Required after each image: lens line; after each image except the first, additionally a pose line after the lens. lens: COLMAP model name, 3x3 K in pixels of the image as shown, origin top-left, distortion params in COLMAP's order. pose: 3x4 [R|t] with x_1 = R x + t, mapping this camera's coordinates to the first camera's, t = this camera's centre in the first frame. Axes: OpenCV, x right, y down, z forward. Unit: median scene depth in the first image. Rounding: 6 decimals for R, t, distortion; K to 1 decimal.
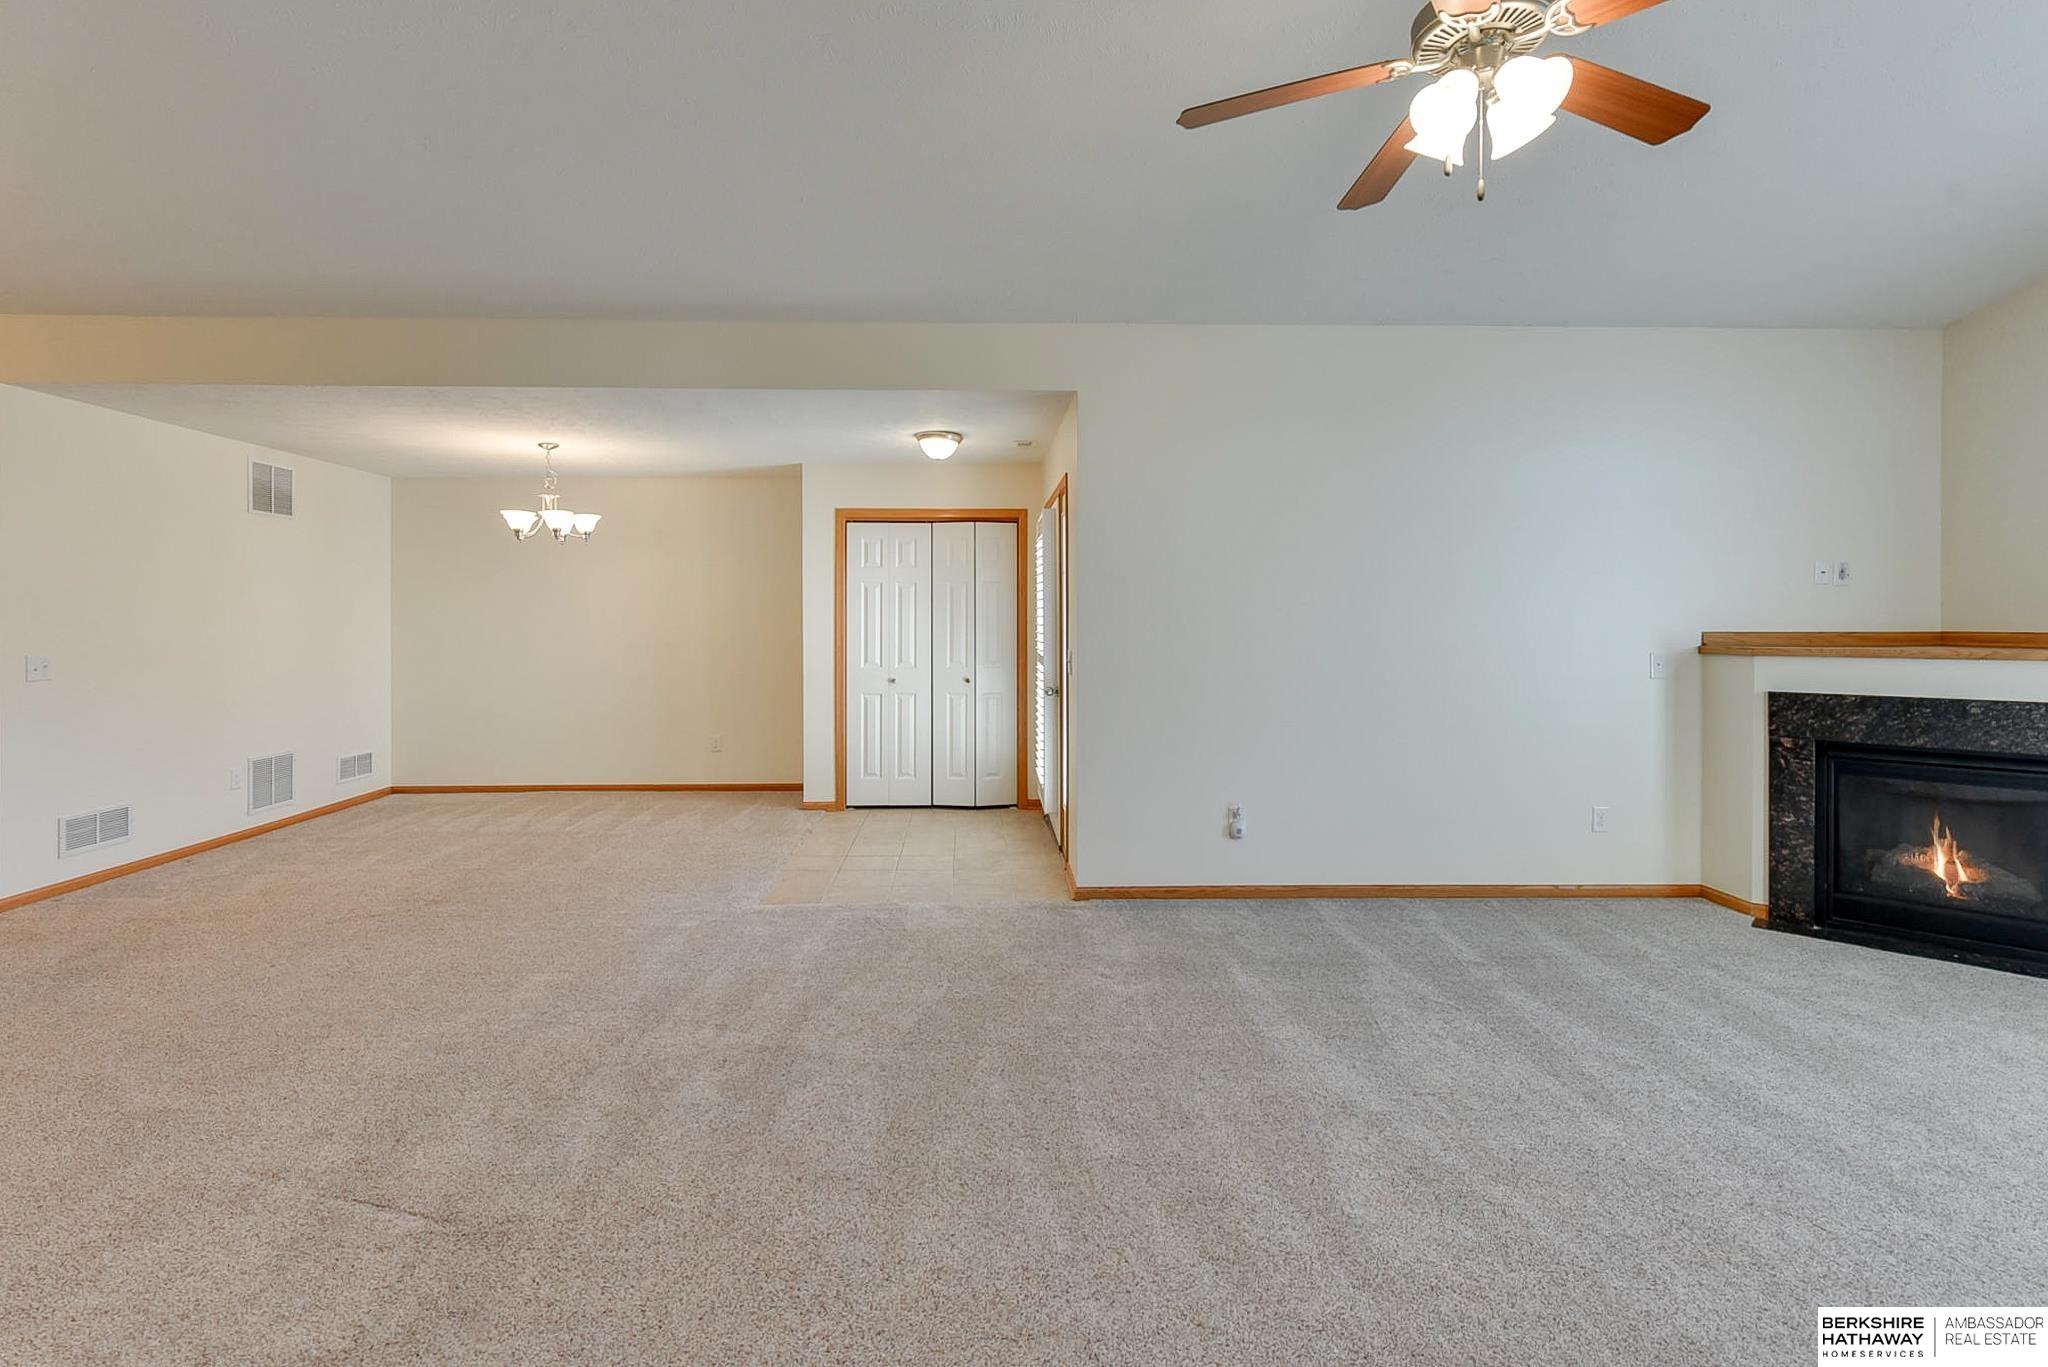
lens RADIAL K [[934.7, 0, 1022.2], [0, 934.7, 628.0], [0, 0, 1]] dist [0.017546, 0.000277]
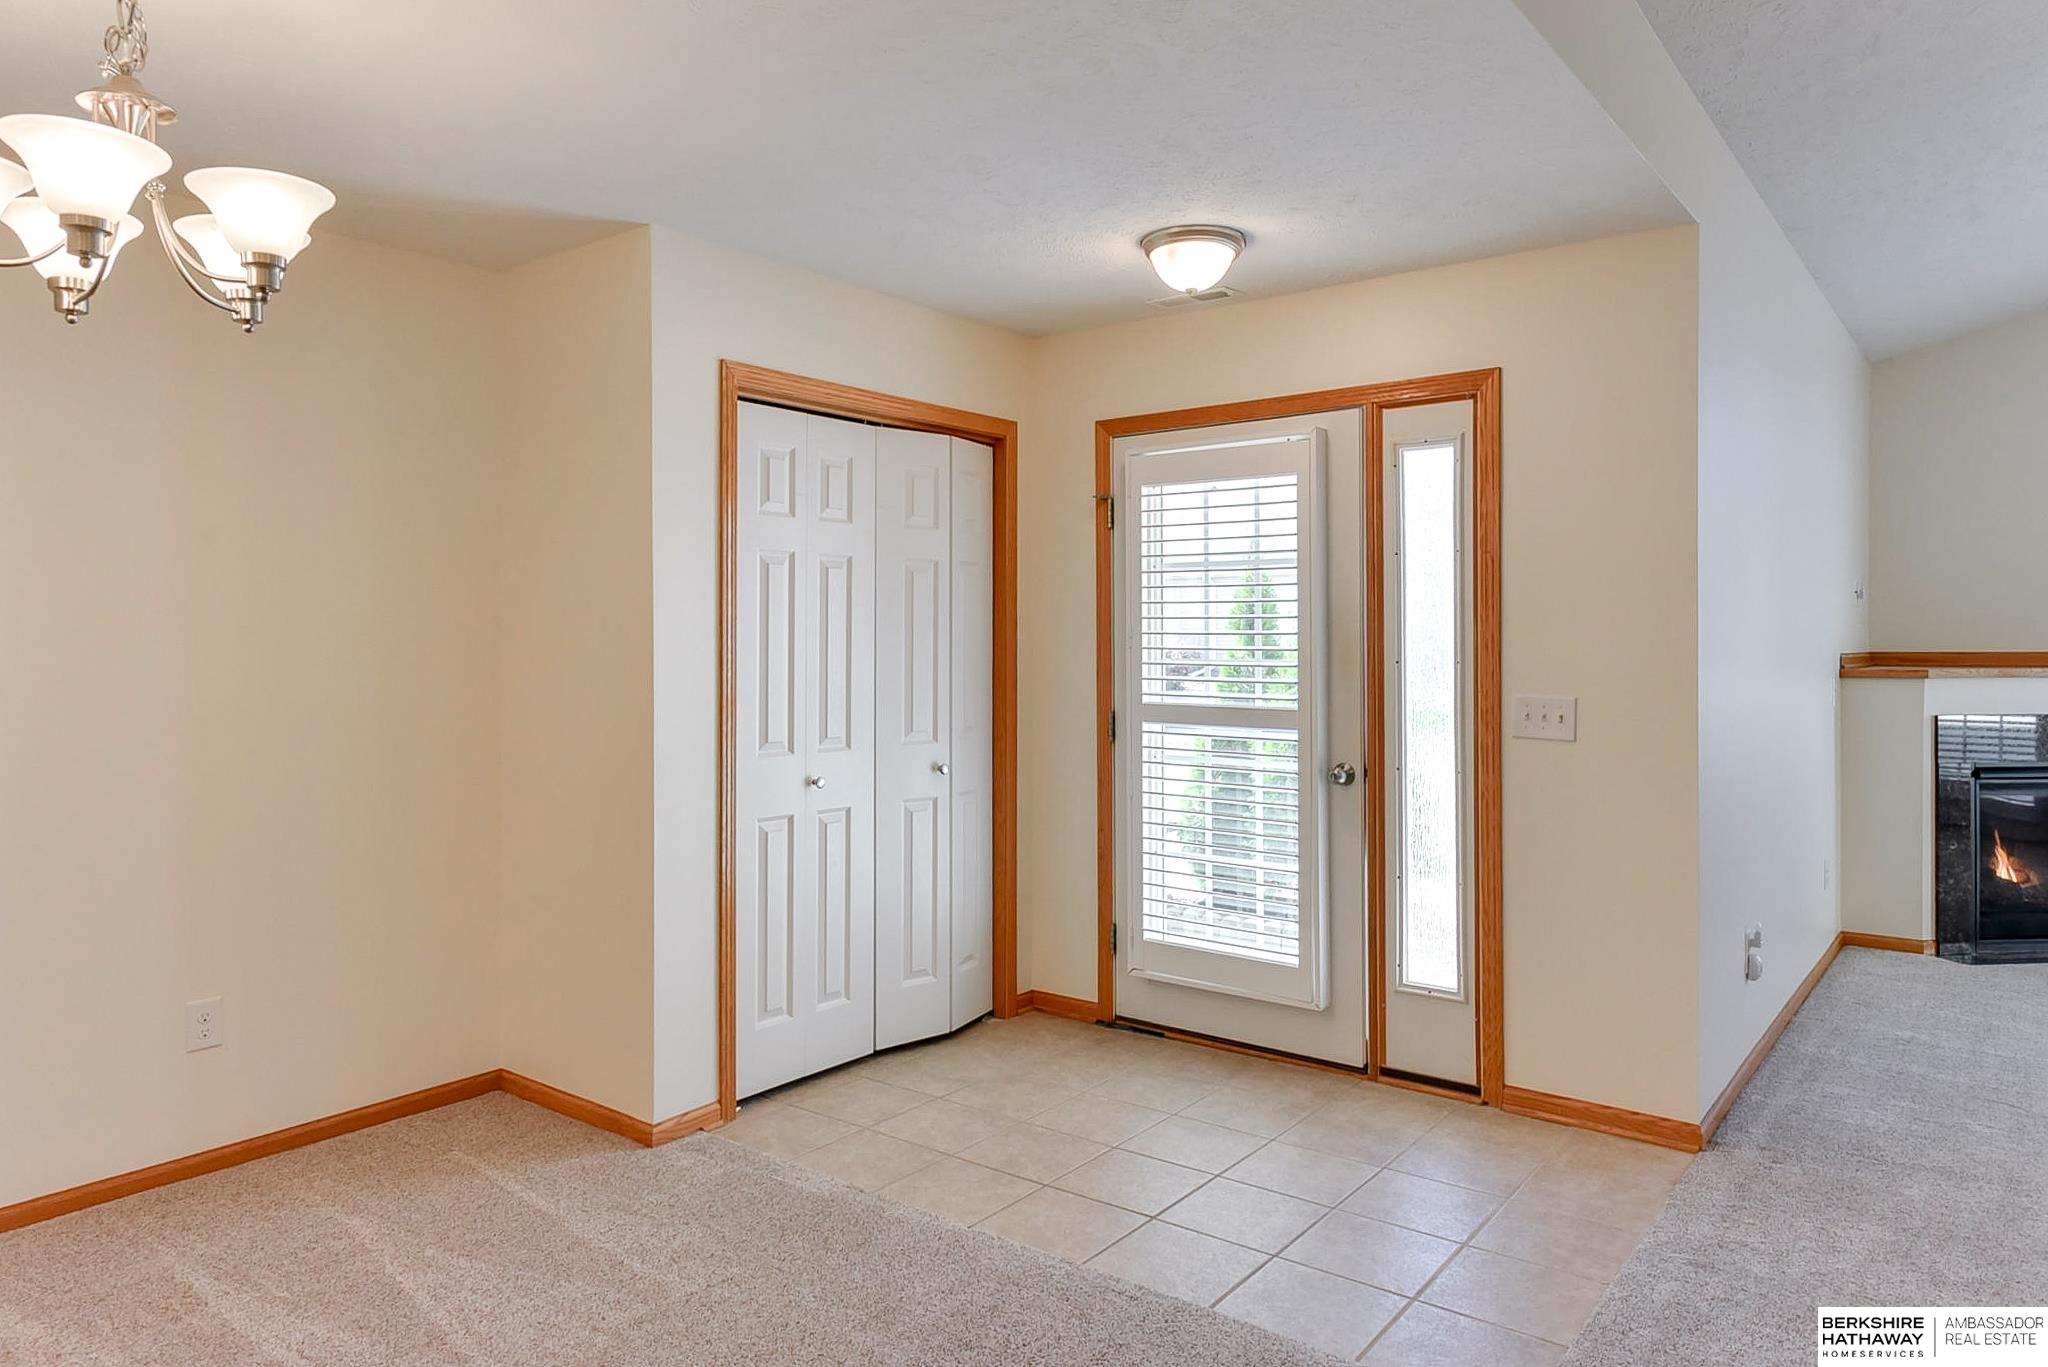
lens RADIAL K [[1386.1, 0, 1019.1], [0, 1386.1, 637.6], [0, 0, 1]] dist [0.000813, 0.000007]
pose [[0.638512, -0.000431, 0.769612, -0.571356], [0.002332, 0.999996, -0.001374, -0.008581], [-0.769608, 0.002672, 0.638511, 0.526119]]
